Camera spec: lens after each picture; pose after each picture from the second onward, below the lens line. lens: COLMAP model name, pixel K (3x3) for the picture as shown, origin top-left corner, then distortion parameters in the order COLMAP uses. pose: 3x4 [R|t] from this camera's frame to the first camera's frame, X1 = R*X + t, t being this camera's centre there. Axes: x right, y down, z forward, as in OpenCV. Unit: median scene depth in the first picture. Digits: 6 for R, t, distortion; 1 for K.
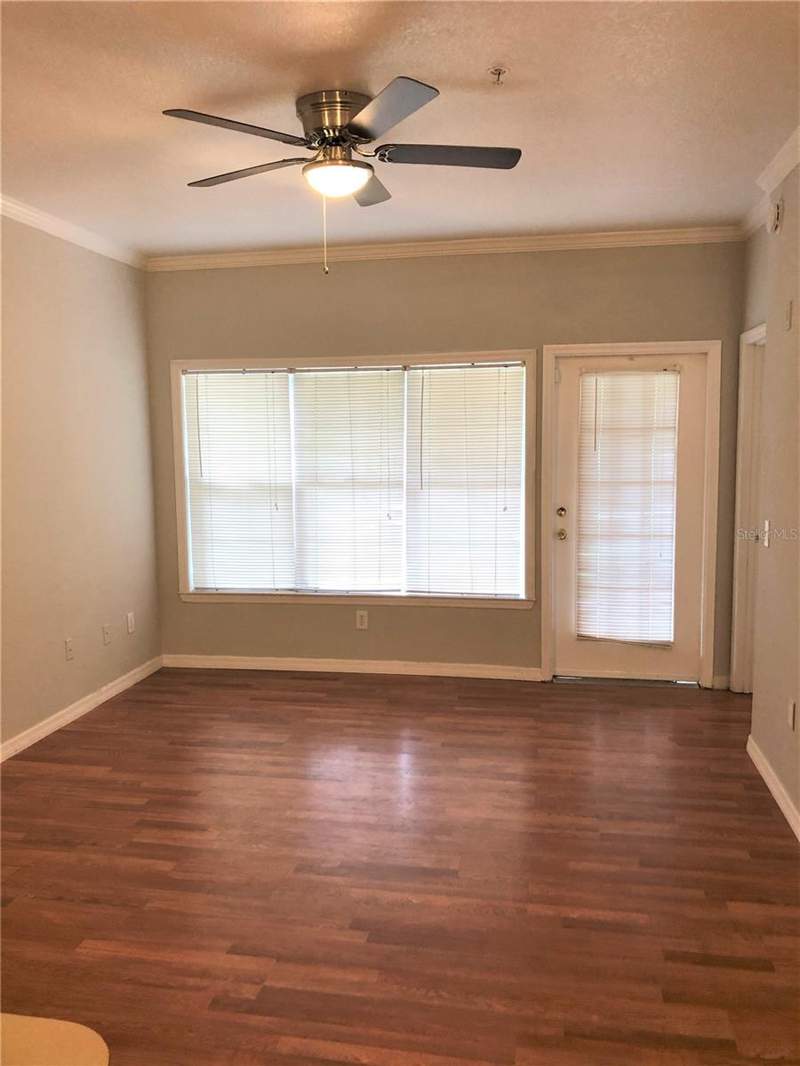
lens RADIAL K [[877.5, 0, 400.0], [0, 877.5, 533.0], [0, 0, 1]] dist [0.007966, -0.001269]
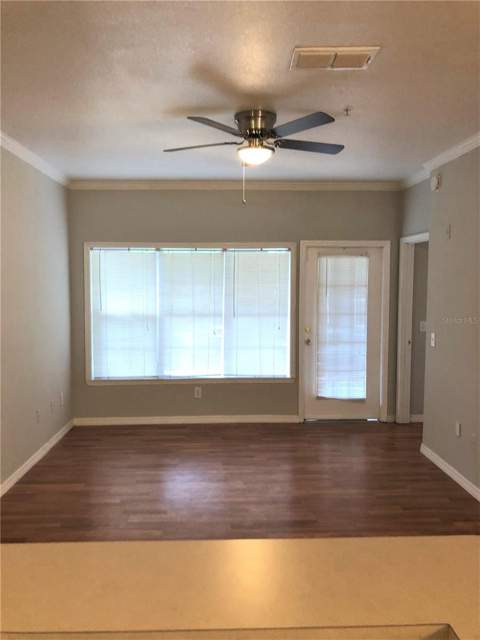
lens RADIAL K [[526.9, 0, 240.0], [0, 526.9, 320.0], [0, 0, 1]] dist [0.007966, -0.001269]
pose [[0.974678, -0.004415, 0.223571, -0.205525], [0.014515, 0.998946, -0.043554, 0.001563], [-0.223142, 0.045696, 0.973714, -0.049297]]
